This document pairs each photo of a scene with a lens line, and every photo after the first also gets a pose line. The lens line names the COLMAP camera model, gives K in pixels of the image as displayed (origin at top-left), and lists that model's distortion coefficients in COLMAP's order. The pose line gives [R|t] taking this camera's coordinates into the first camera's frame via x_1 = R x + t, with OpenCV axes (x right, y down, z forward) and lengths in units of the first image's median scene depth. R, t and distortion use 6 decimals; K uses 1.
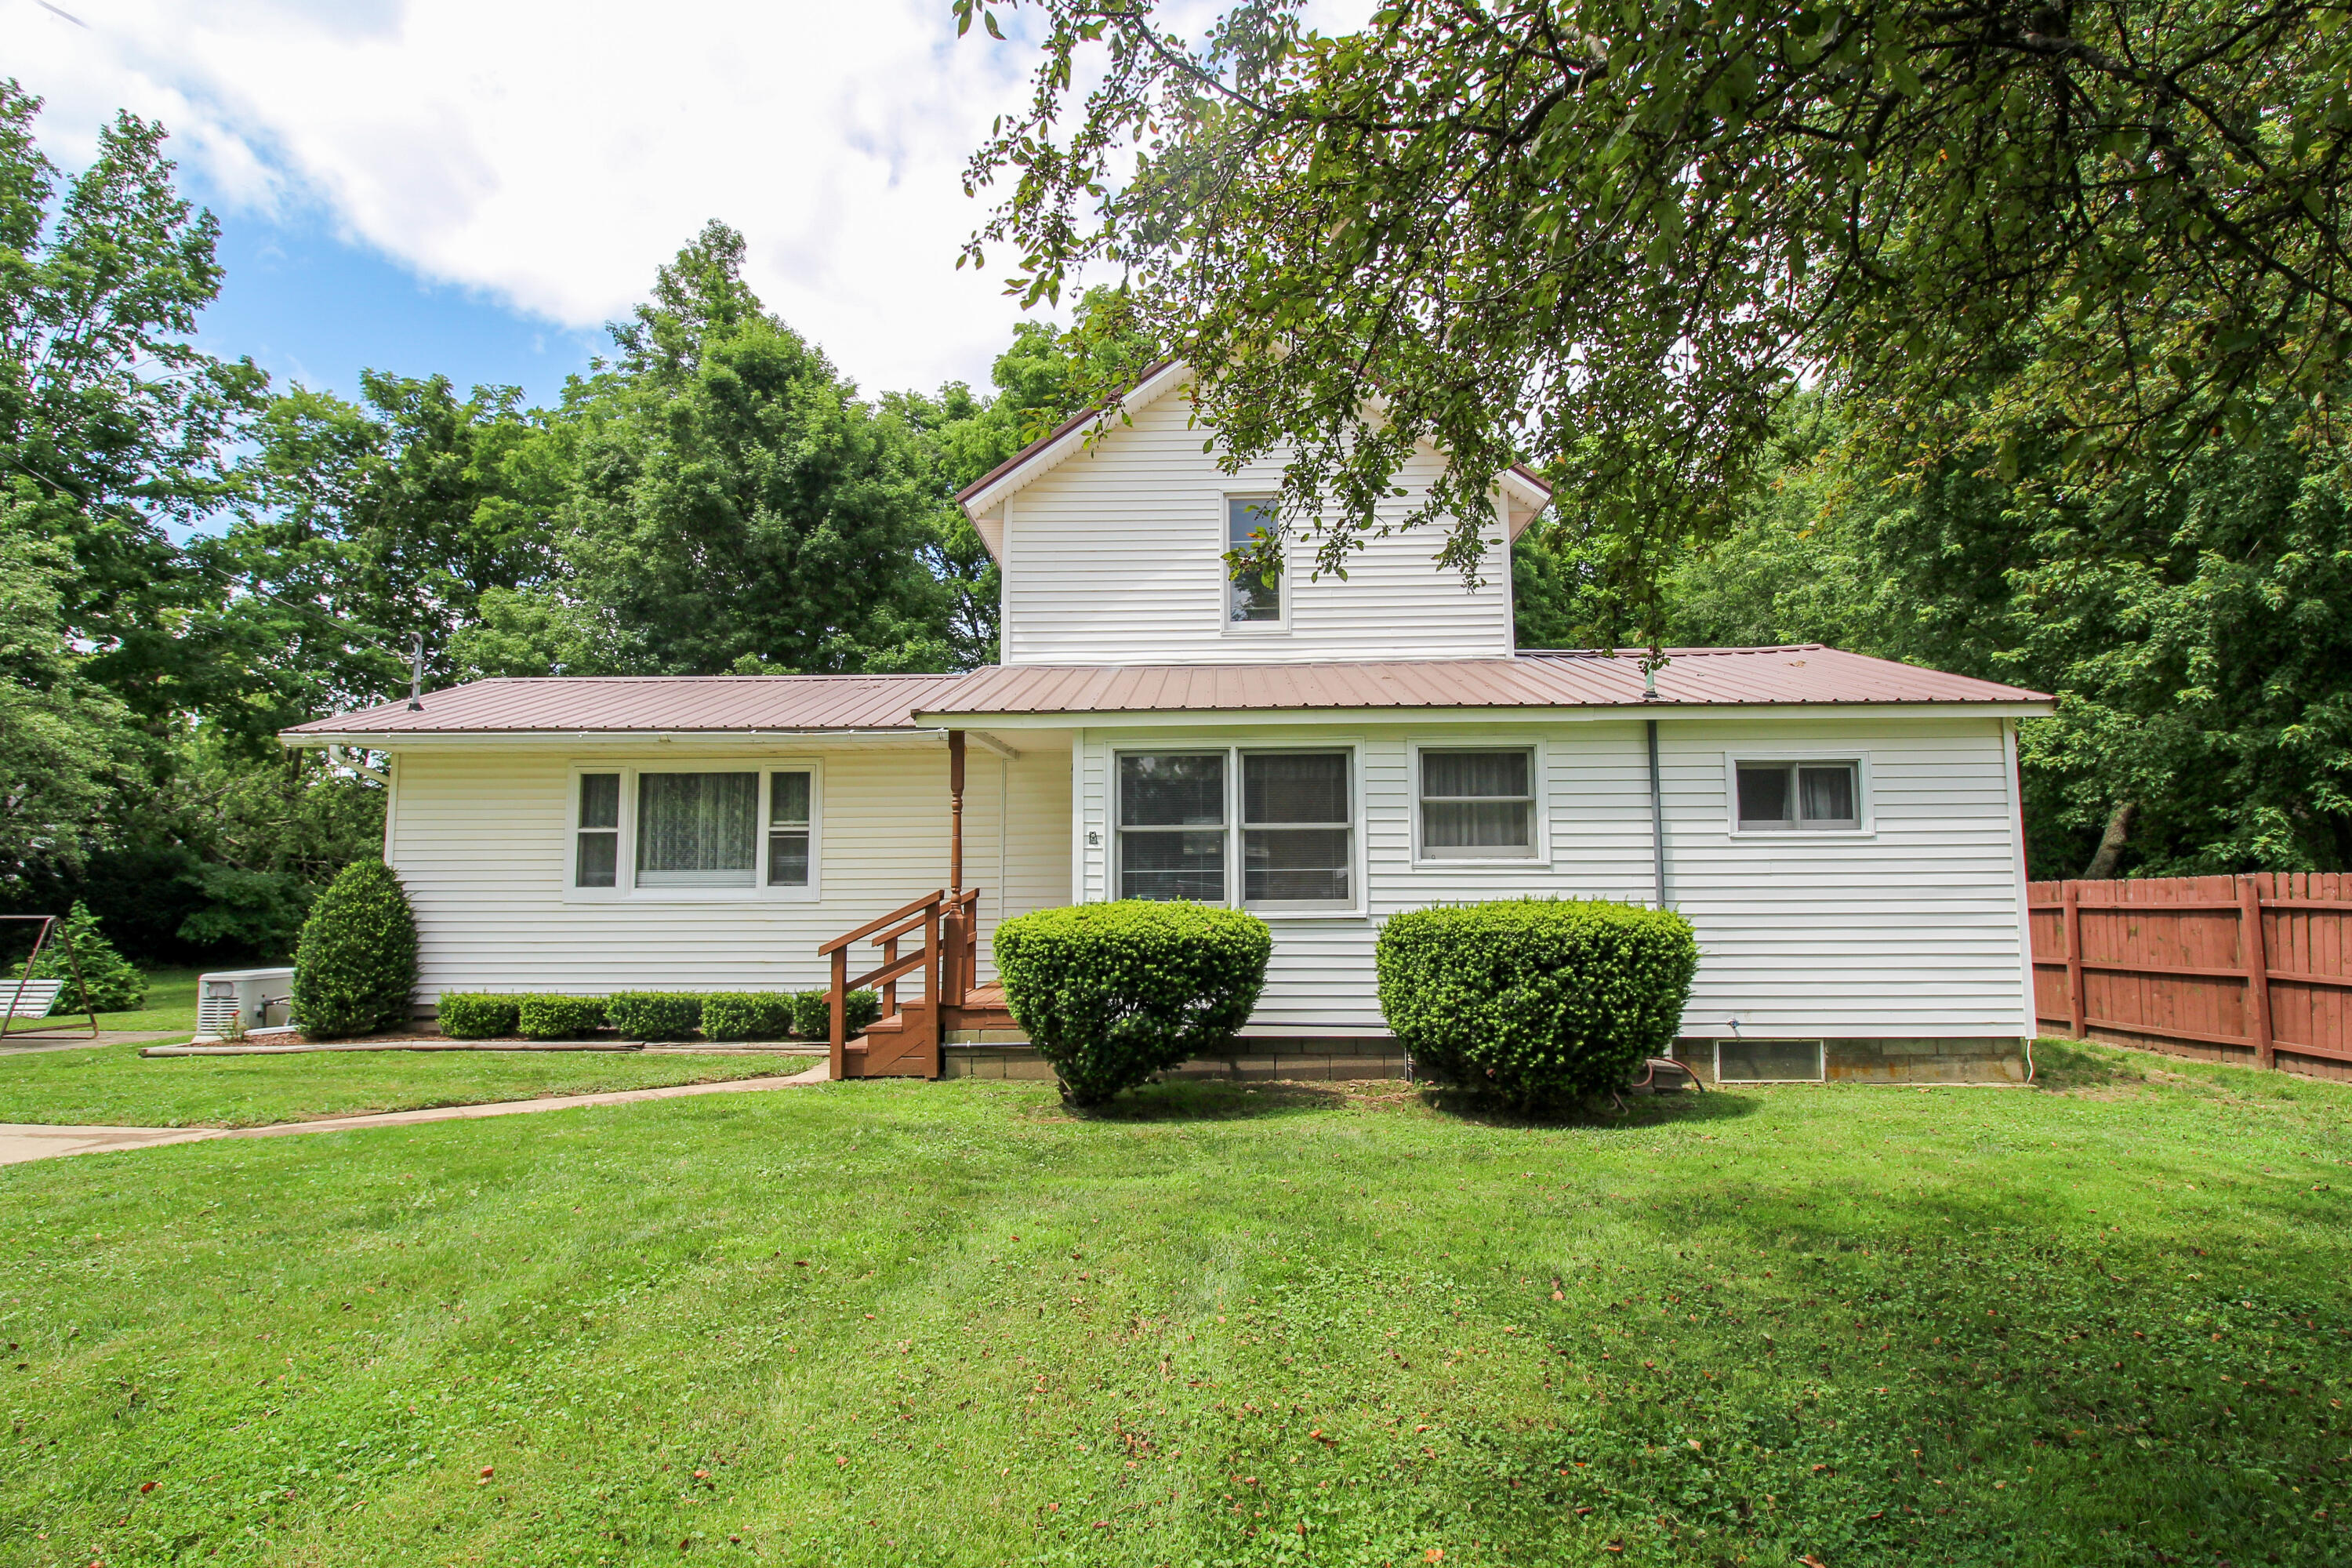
lens RADIAL K [[1189.3, 0, 1176.0], [0, 1189.3, 784.0], [0, 0, 1]] dist [-0.003005, -0.000805]
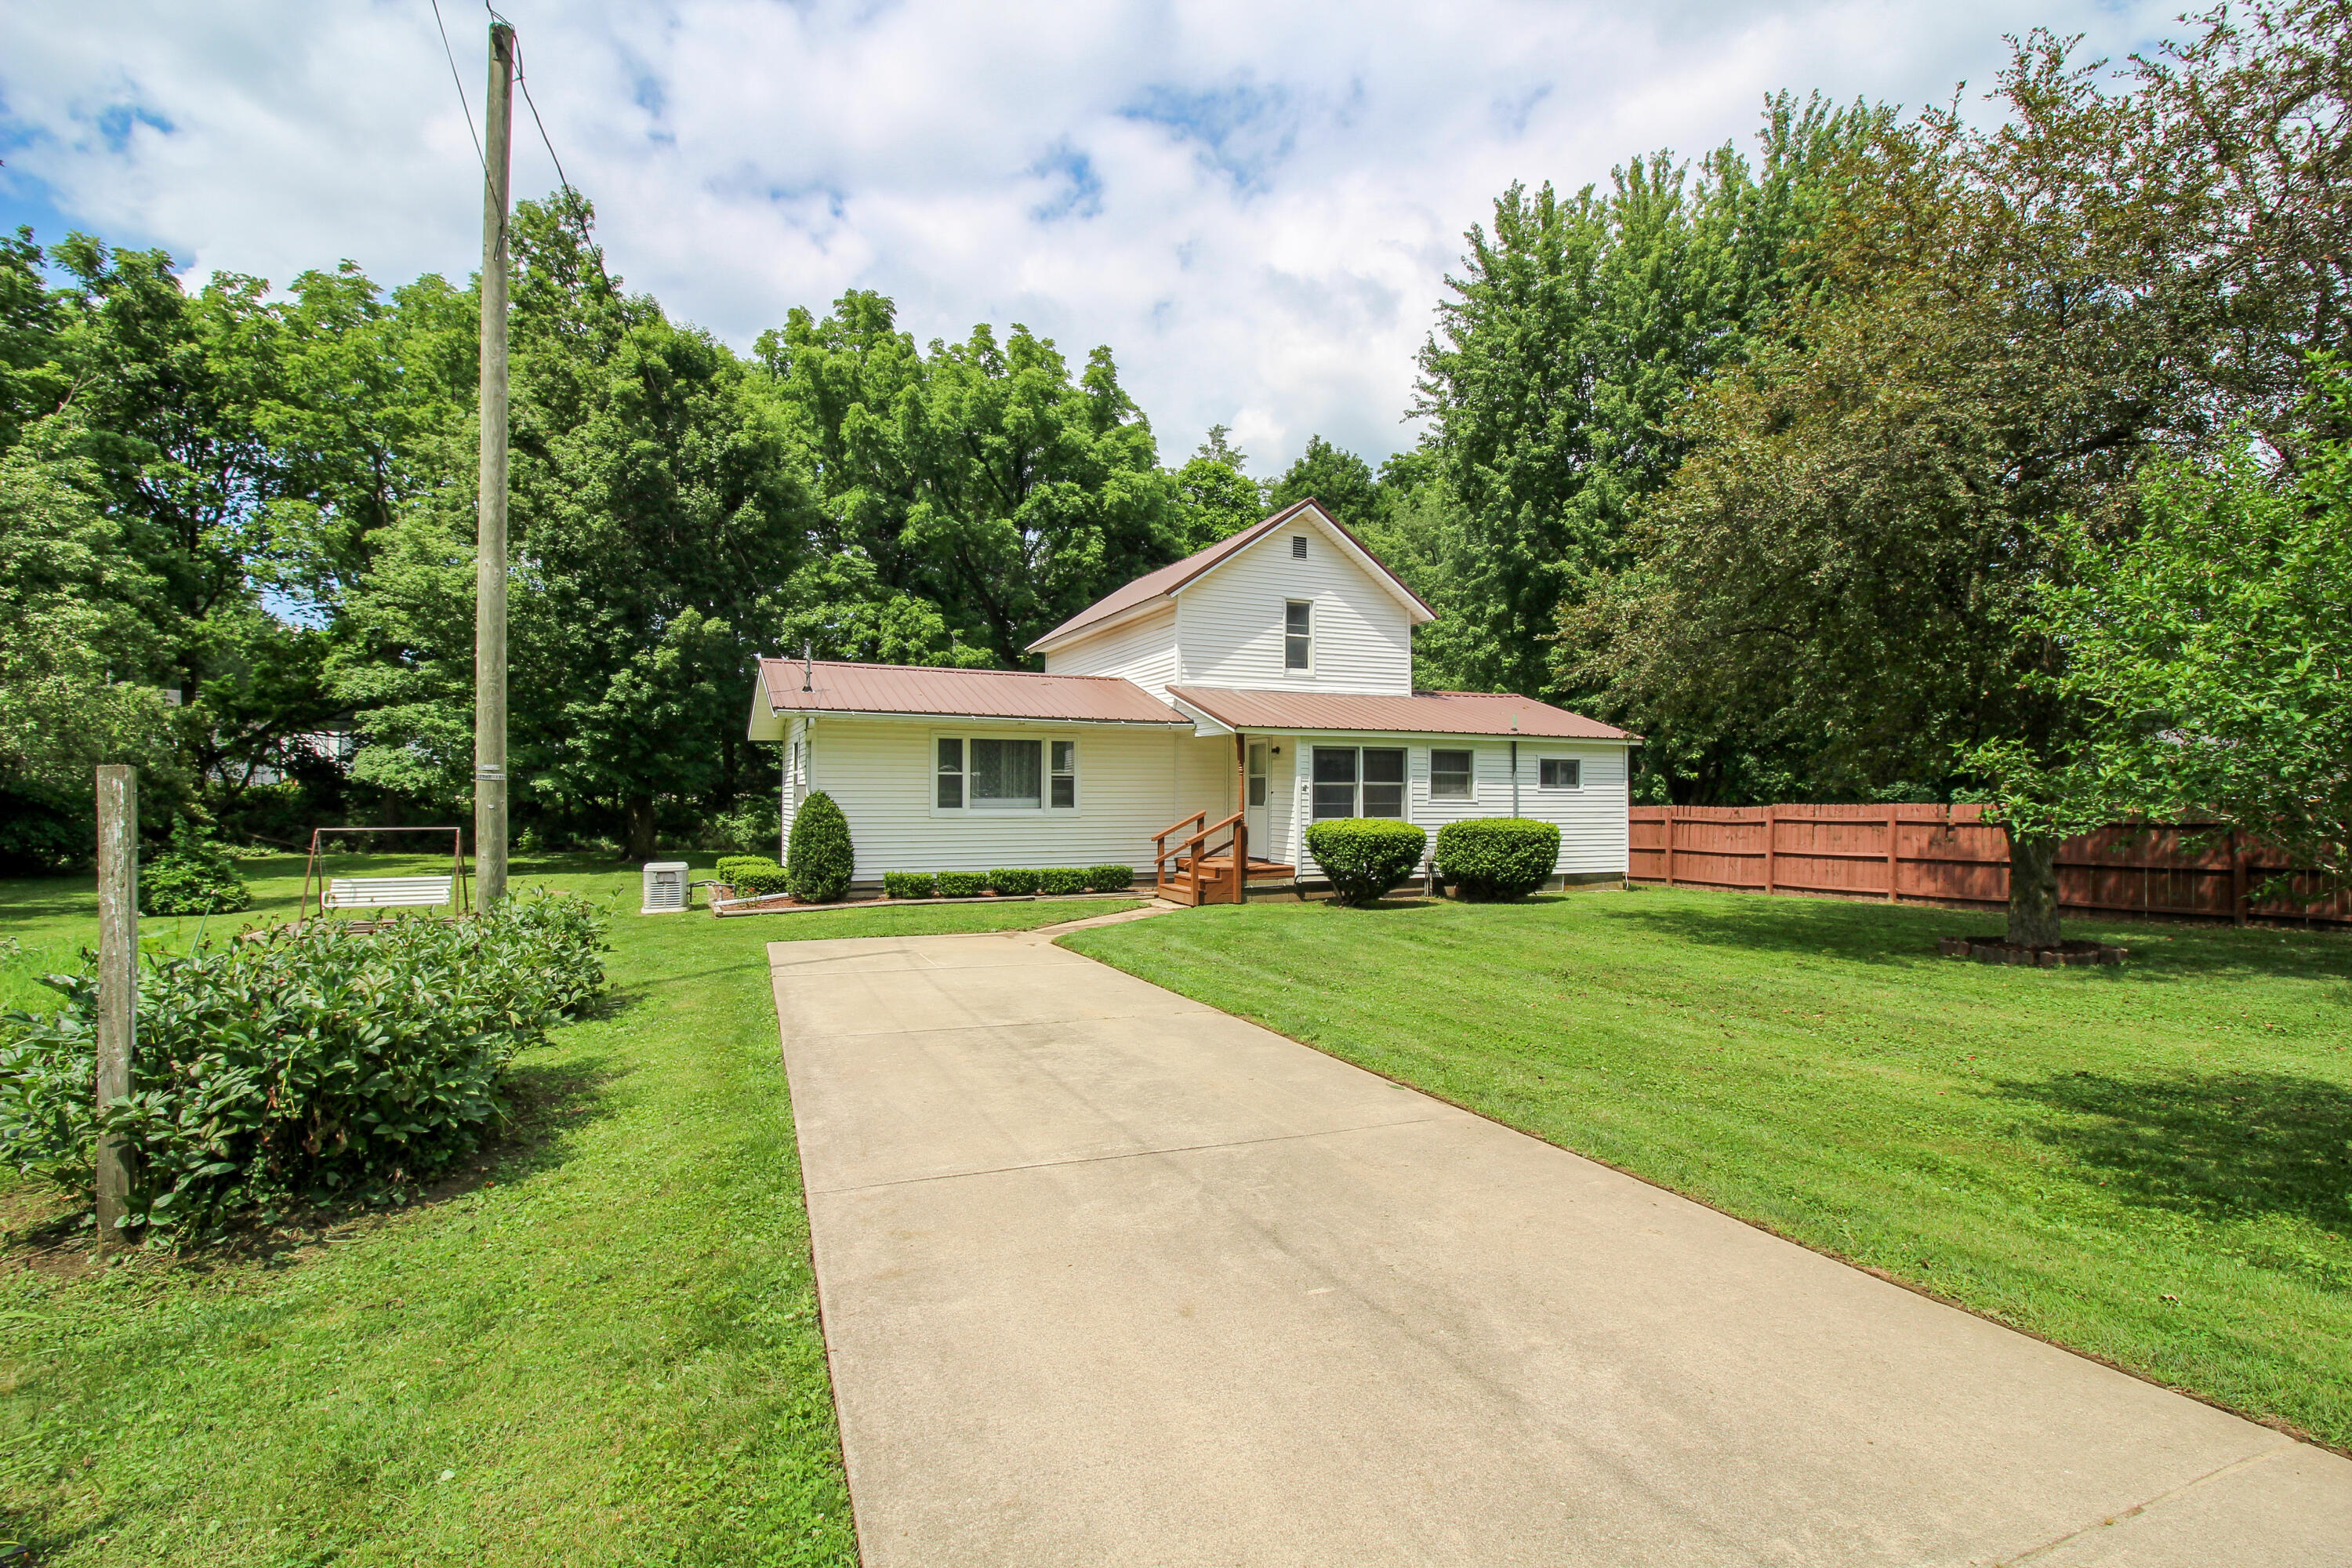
lens RADIAL K [[1095.3, 0, 1175.5], [0, 1095.3, 780.0], [0, 0, 1]] dist [0.006412, -0.013212]
pose [[0.896553, 0.014702, 0.442693, -0.899550], [-0.047598, 0.996859, 0.063290, -0.063718], [-0.440372, -0.077814, 0.894437, -0.498569]]
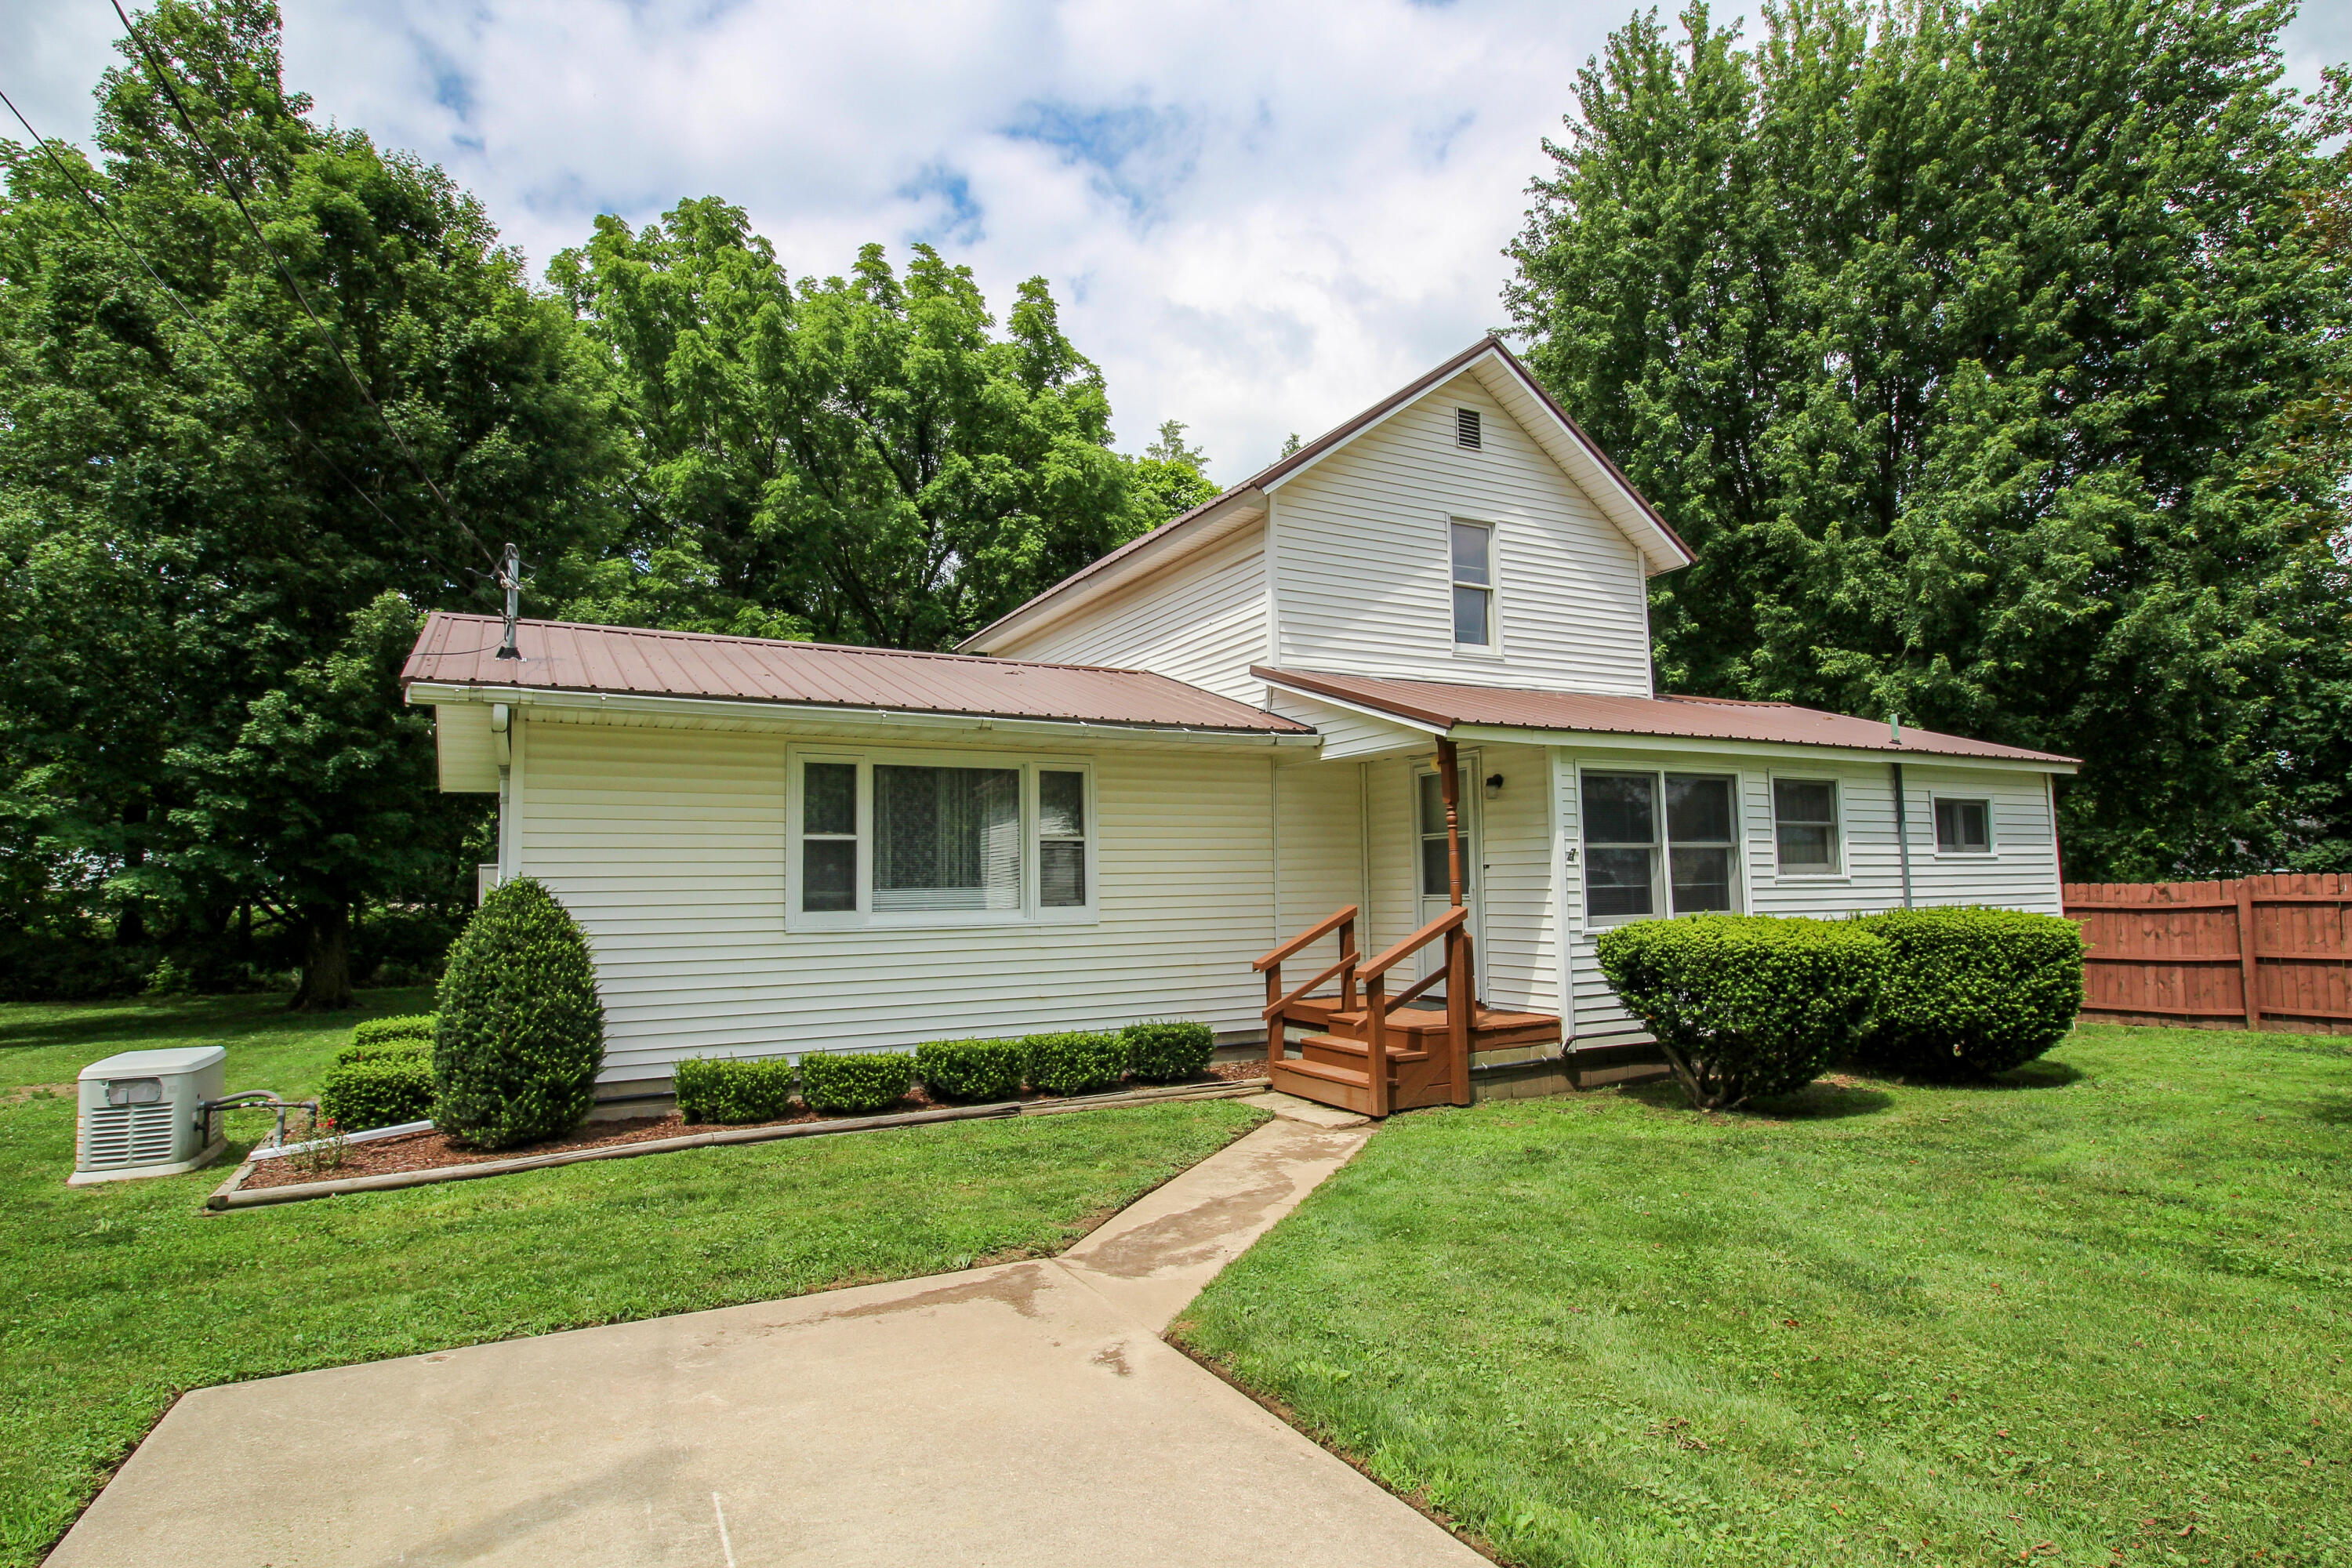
lens RADIAL K [[1240.8, 0, 1181.1], [0, 1240.8, 785.9], [0, 0, 1]] dist [0.004339, -0.012192]
pose [[0.860089, 0.034929, 0.508947, -0.719134], [-0.033316, 0.999369, -0.012285, 0.008619], [-0.509056, -0.006389, 0.860710, 0.202052]]
